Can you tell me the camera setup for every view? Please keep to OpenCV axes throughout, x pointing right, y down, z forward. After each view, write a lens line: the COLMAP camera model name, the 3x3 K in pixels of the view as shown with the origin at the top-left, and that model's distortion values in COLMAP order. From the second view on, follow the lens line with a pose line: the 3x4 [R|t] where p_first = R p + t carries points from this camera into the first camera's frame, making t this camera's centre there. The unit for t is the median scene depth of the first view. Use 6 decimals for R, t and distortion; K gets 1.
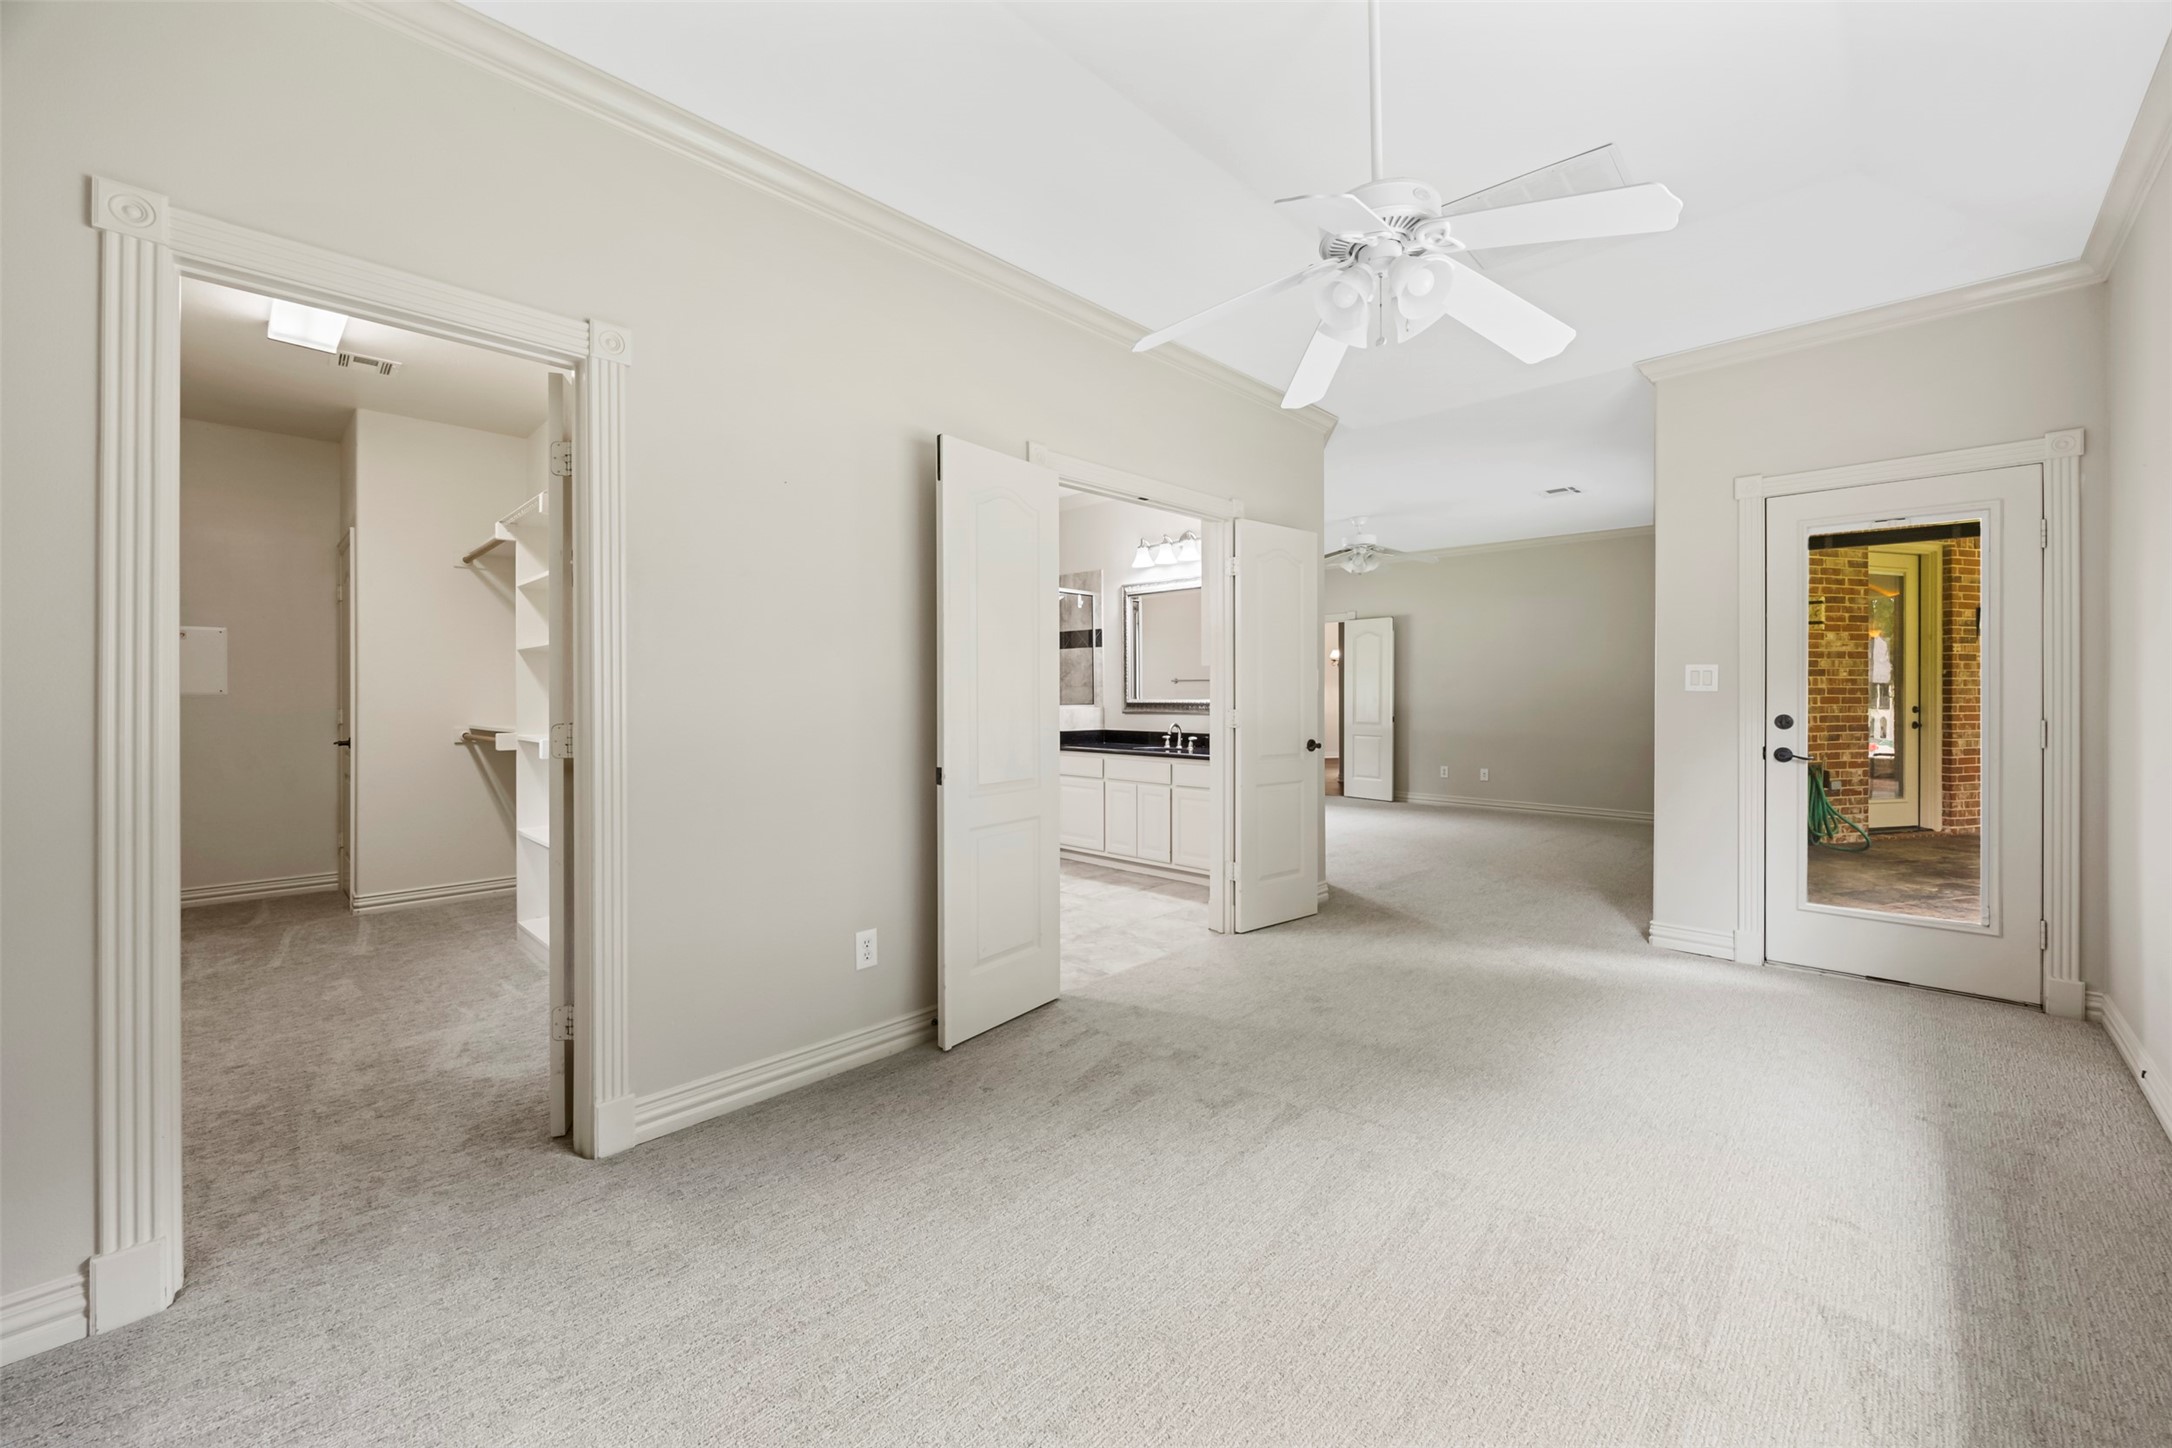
lens RADIAL K [[837.1, 0, 1098.2], [0, 837.1, 693.9], [0, 0, 1]] dist [-0.005163, -0.000023]
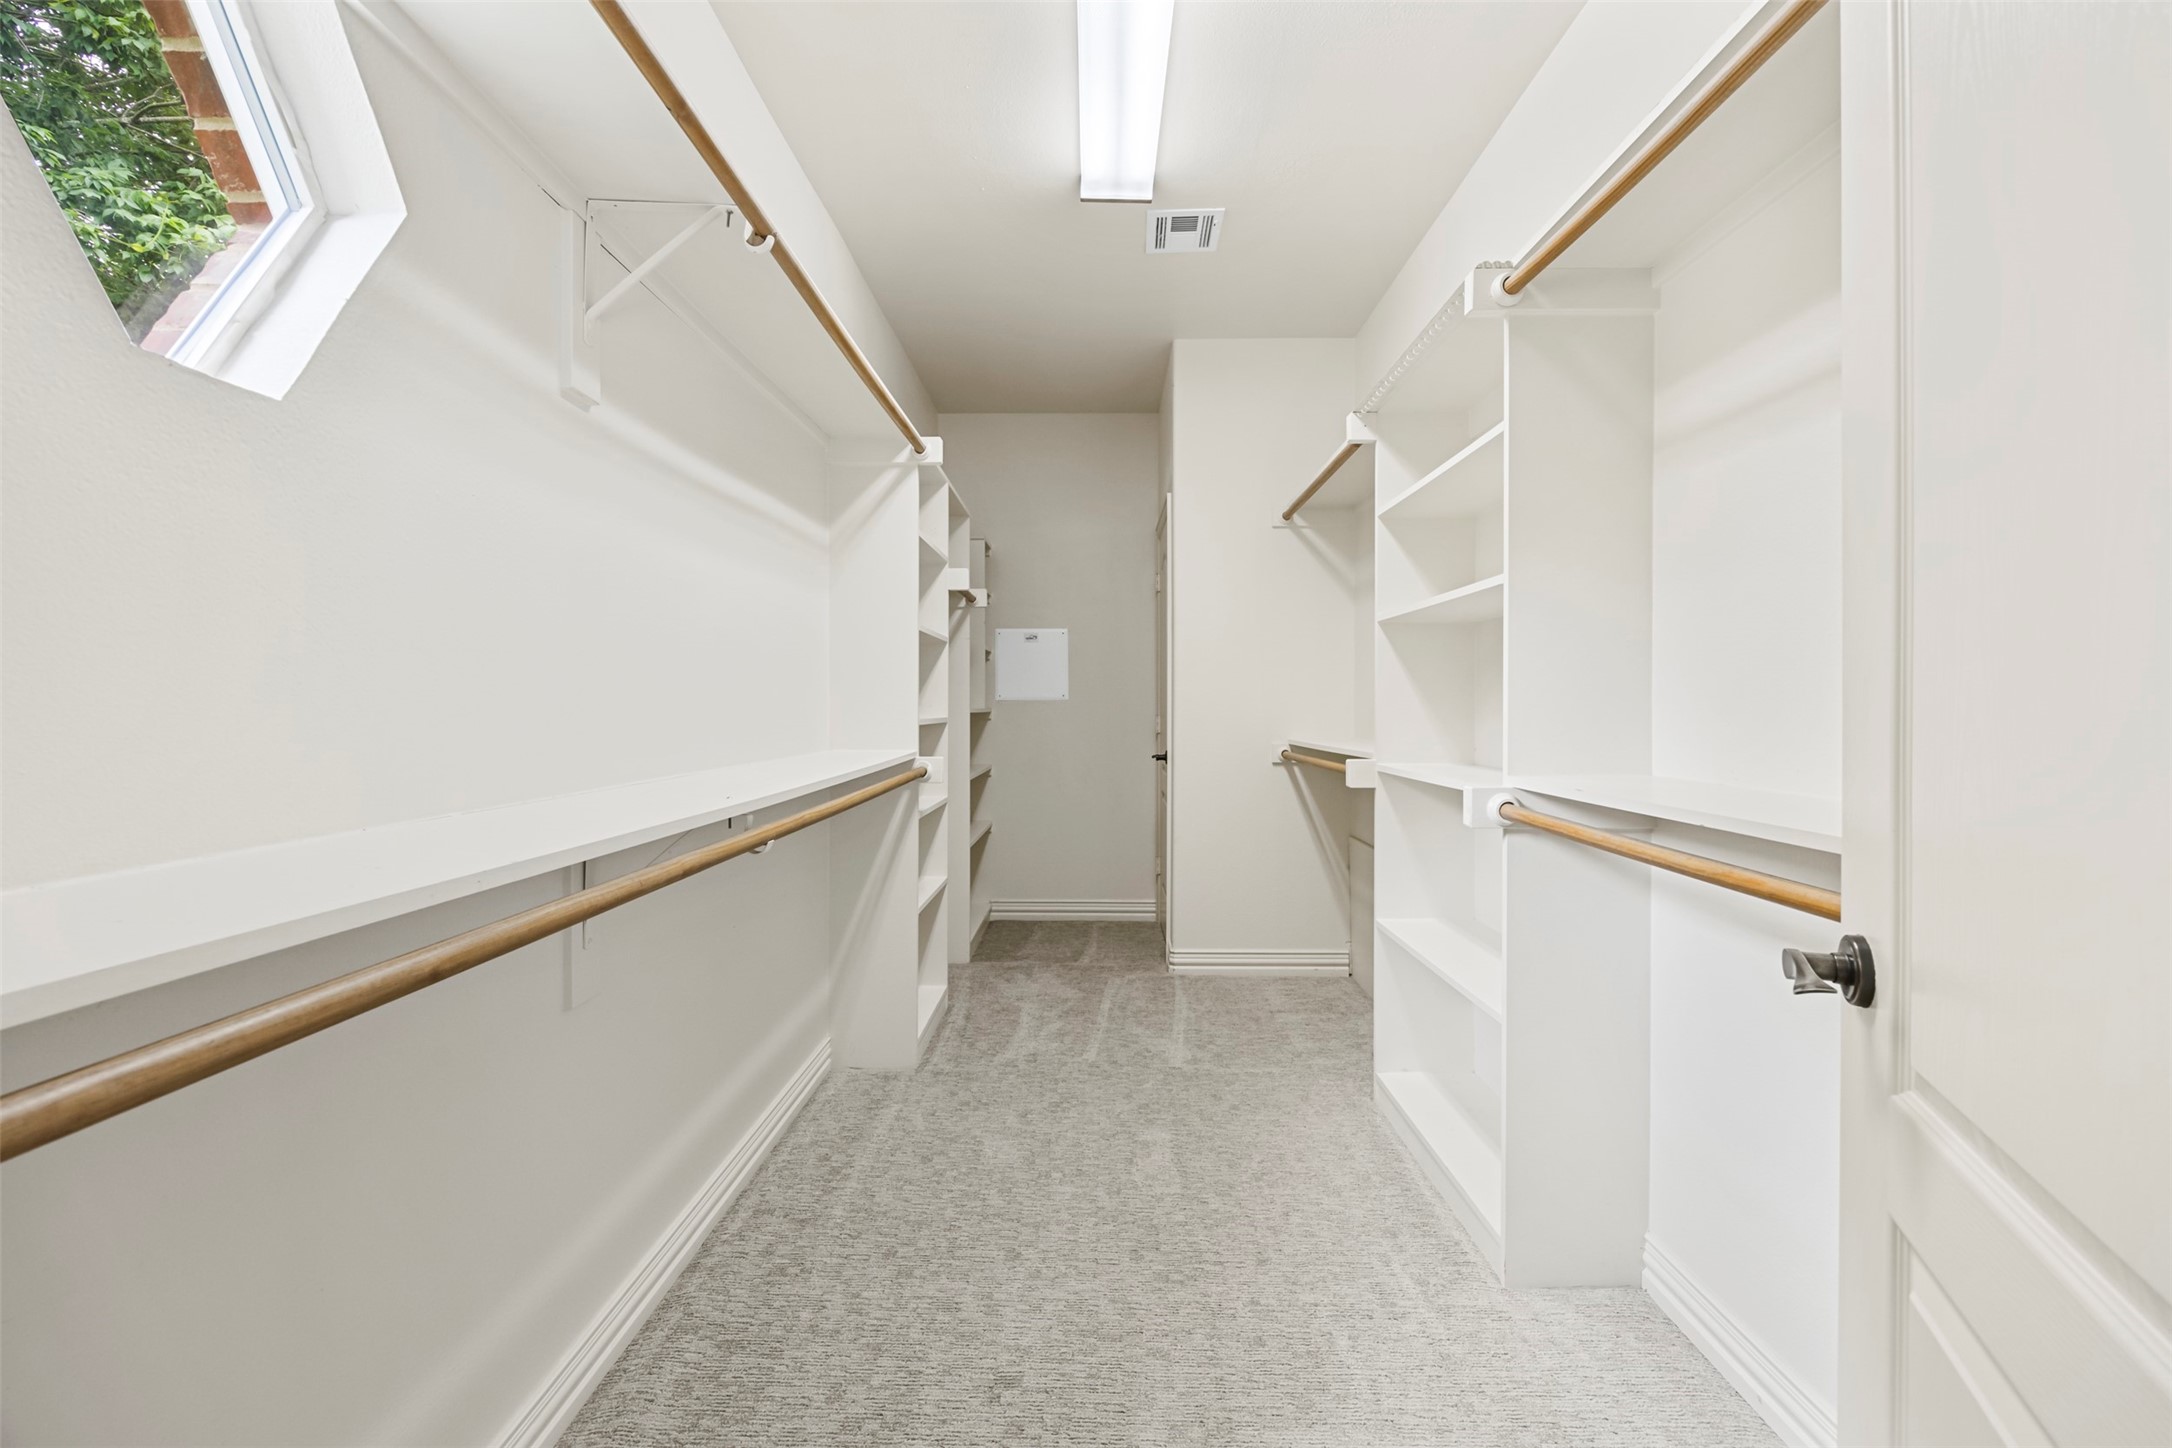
lens RADIAL K [[837.1, 0, 1083.1], [0, 837.1, 711.8], [0, 0, 1]] dist [-0.005163, -0.000023]
pose [[0.674852, 0.008739, -0.737901, -0.345192], [-0.001285, 0.999942, 0.010667, 0.005606], [0.737952, -0.006251, 0.674824, 0.382963]]
